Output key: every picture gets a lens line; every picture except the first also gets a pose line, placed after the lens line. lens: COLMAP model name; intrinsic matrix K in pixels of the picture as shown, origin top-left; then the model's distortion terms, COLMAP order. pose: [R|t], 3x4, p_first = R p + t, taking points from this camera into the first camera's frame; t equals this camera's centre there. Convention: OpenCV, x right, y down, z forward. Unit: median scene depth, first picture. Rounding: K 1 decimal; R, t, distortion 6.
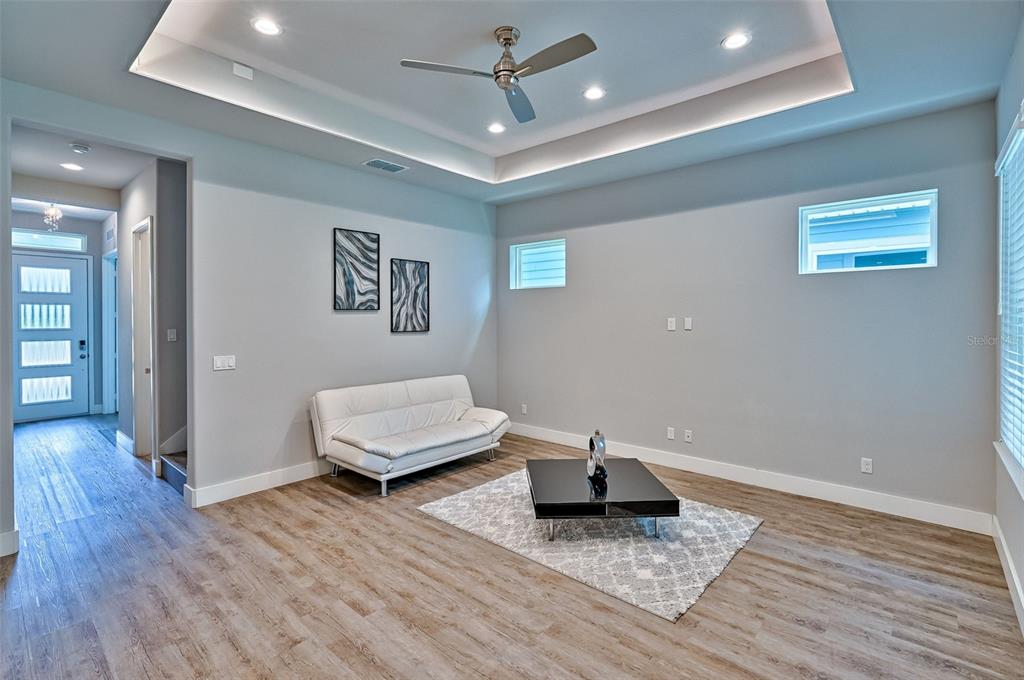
lens RADIAL K [[464.5, 0, 514.6], [0, 464.5, 324.6], [0, 0, 1]] dist [-0.003054, -0.000056]
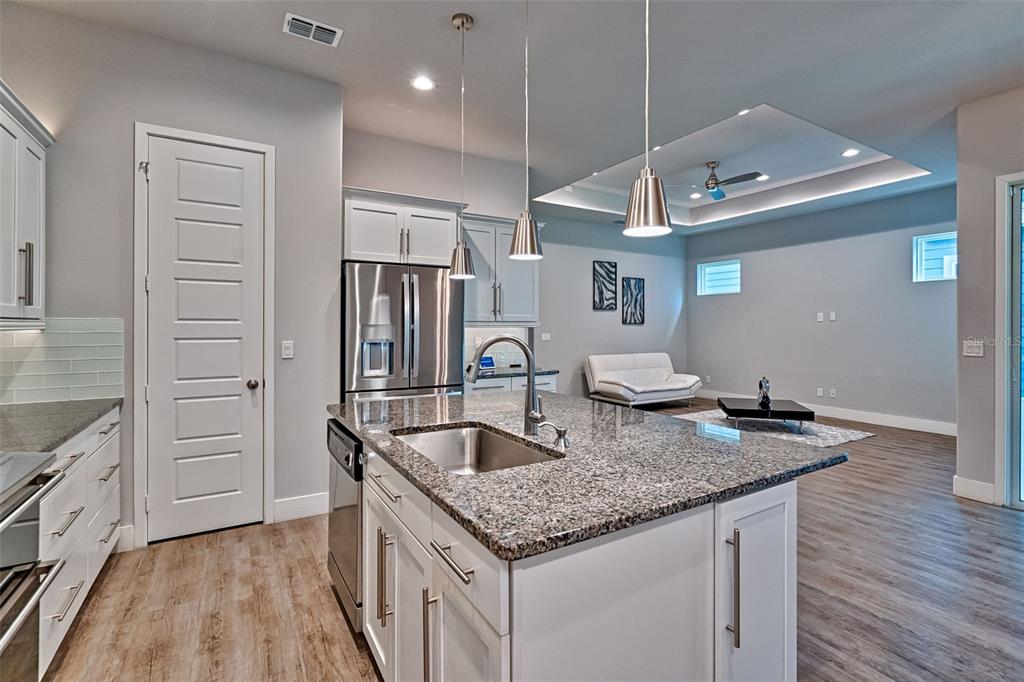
lens RADIAL K [[468.2, 0, 535.4], [0, 468.2, 326.9], [0, 0, 1]] dist [0.000553, 0.000363]
pose [[0.960774, 0.001722, -0.277327, -0.116449], [-0.005174, 0.999918, -0.011717, 0.052204], [0.277284, 0.012693, 0.960704, -0.676460]]
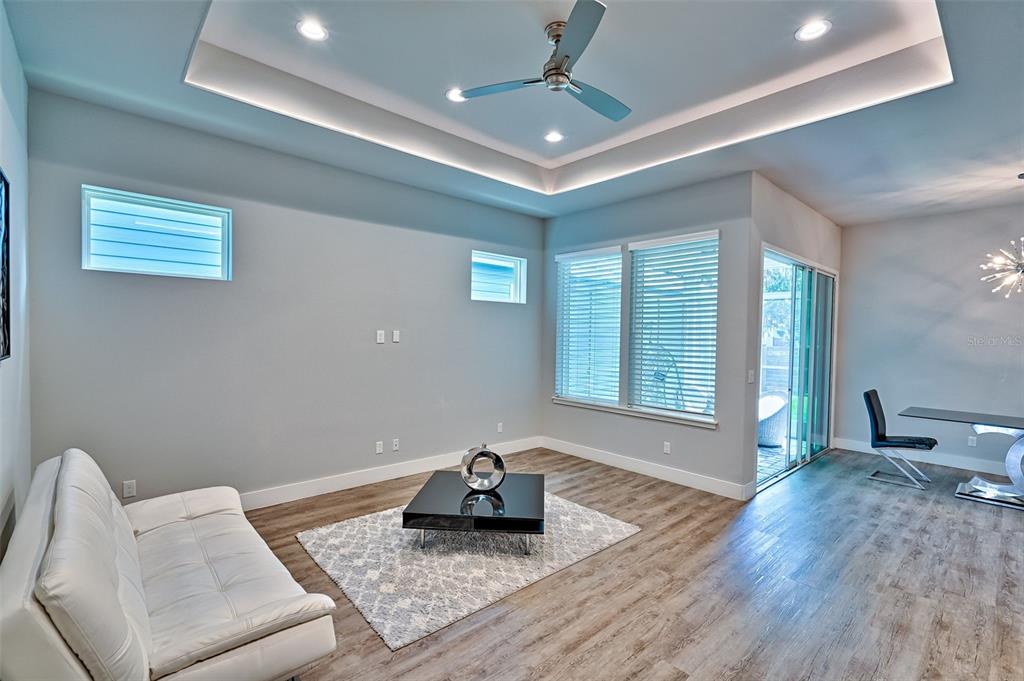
lens RADIAL K [[464.5, 0, 509.6], [0, 464.5, 341.7], [0, 0, 1]] dist [-0.000204, 0.001386]
pose [[0.118140, -0.016526, 0.992859, -0.622844], [-0.006841, 0.999824, 0.017456, -0.009881], [-0.992973, -0.008854, 0.118007, 0.625369]]
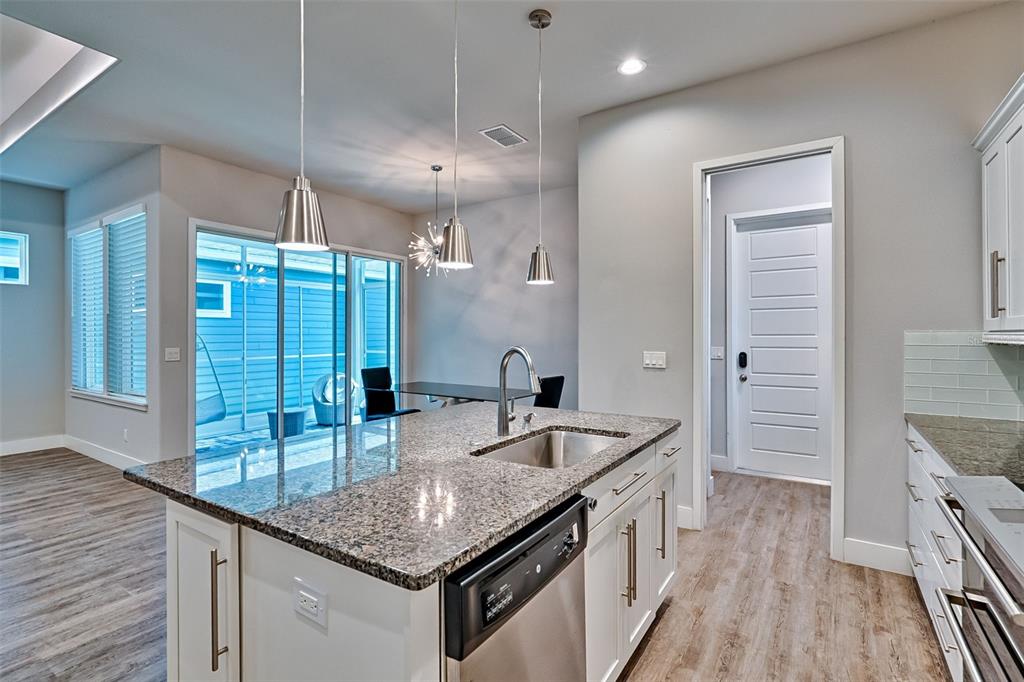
lens RADIAL K [[493.7, 0, 511.7], [0, 493.7, 320.5], [0, 0, 1]] dist [0.002063, 0.000776]
pose [[-0.130544, 0.032137, 0.990921, -0.683869], [0.011045, 0.999460, -0.030959, 0.046235], [-0.991381, 0.006903, -0.130829, -0.274060]]
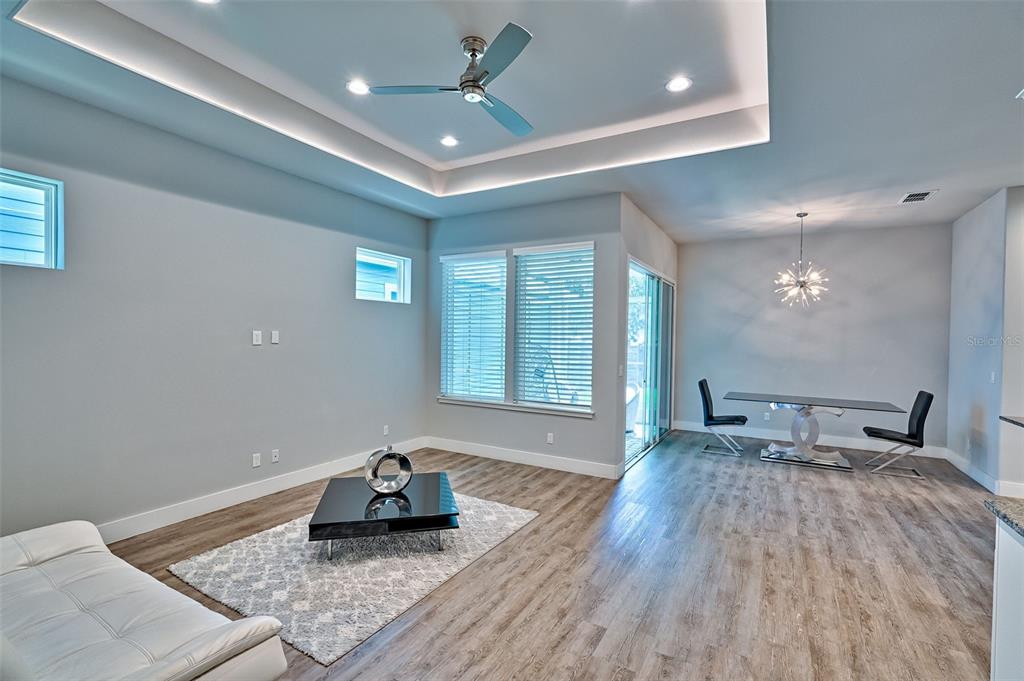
lens RADIAL K [[466.4, 0, 512.0], [0, 466.4, 340.5], [0, 0, 1]] dist [0.001472, 0.001138]
pose [[-0.193104, -0.013336, 0.981088, -0.649238], [-0.004320, 0.999909, 0.012741, -0.009254], [-0.981169, -0.001778, -0.193144, 0.708467]]
